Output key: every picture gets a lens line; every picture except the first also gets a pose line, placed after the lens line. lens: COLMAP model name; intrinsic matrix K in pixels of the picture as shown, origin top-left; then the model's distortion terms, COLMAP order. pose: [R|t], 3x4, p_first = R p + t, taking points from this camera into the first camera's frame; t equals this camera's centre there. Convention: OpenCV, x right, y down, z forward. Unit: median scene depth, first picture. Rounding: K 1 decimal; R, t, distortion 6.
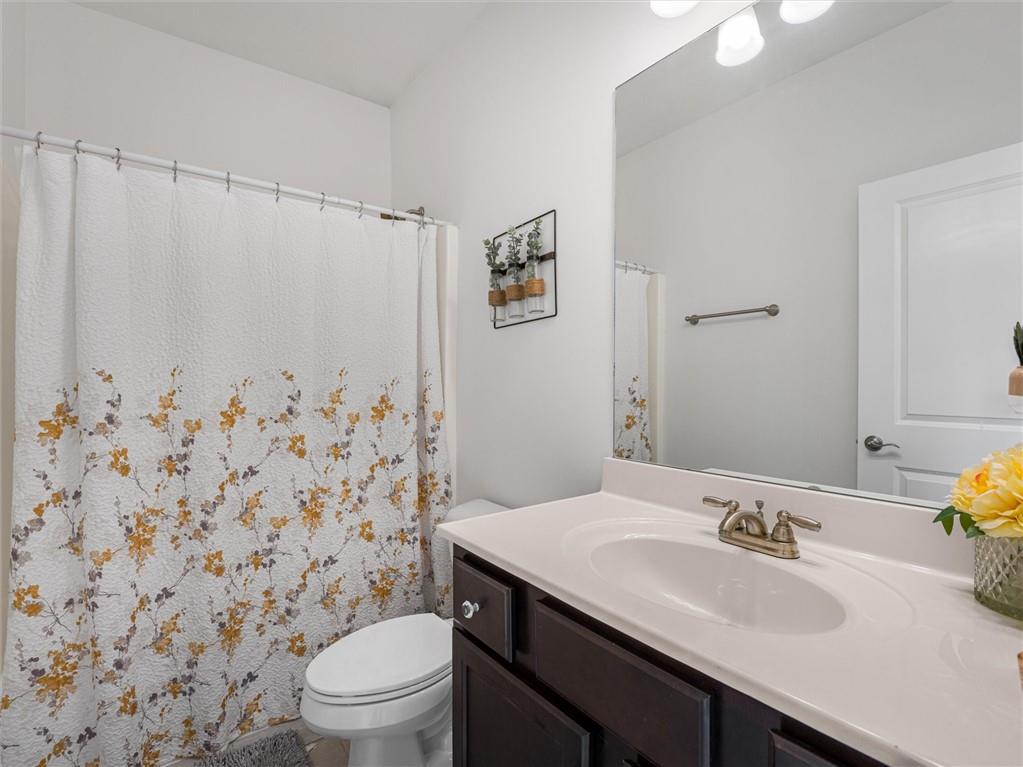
lens RADIAL K [[472.3, 0, 510.8], [0, 472.3, 382.9], [0, 0, 1]] dist [-0.017293, -0.000678]
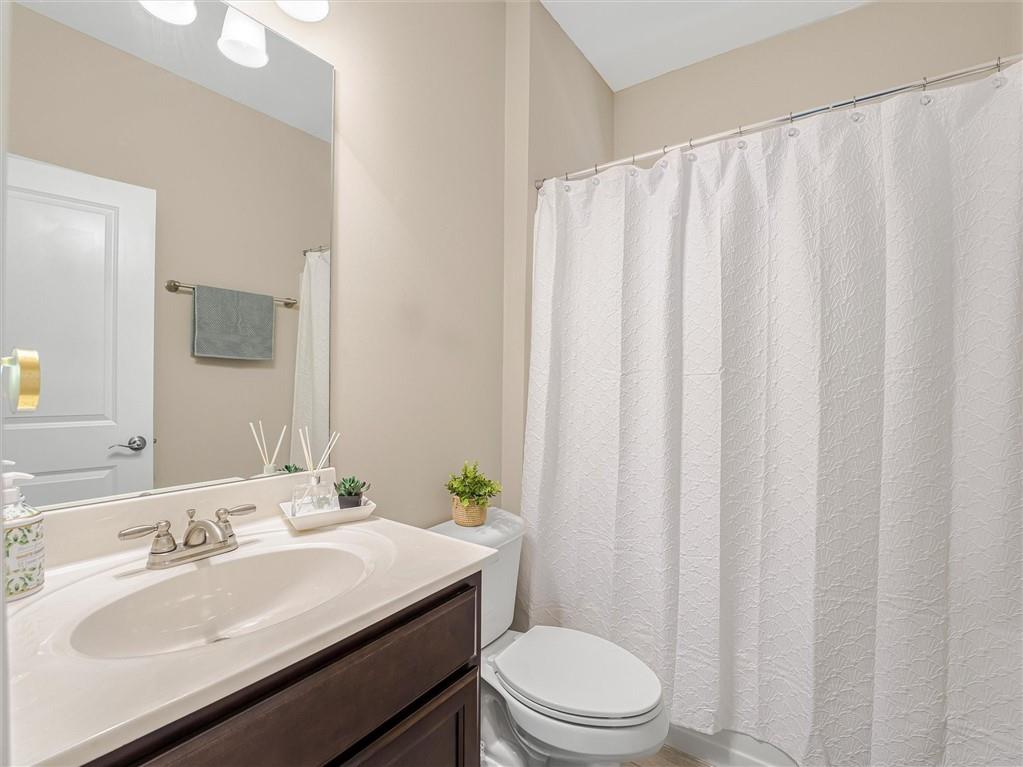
lens RADIAL K [[472.3, 0, 510.8], [0, 472.3, 382.1], [0, 0, 1]] dist [-0.017293, -0.000678]
pose [[-0.300156, -0.005385, 0.953875, -0.622105], [-0.006819, 0.999971, 0.003500, -0.025572], [-0.953866, -0.005454, -0.300184, 0.675937]]
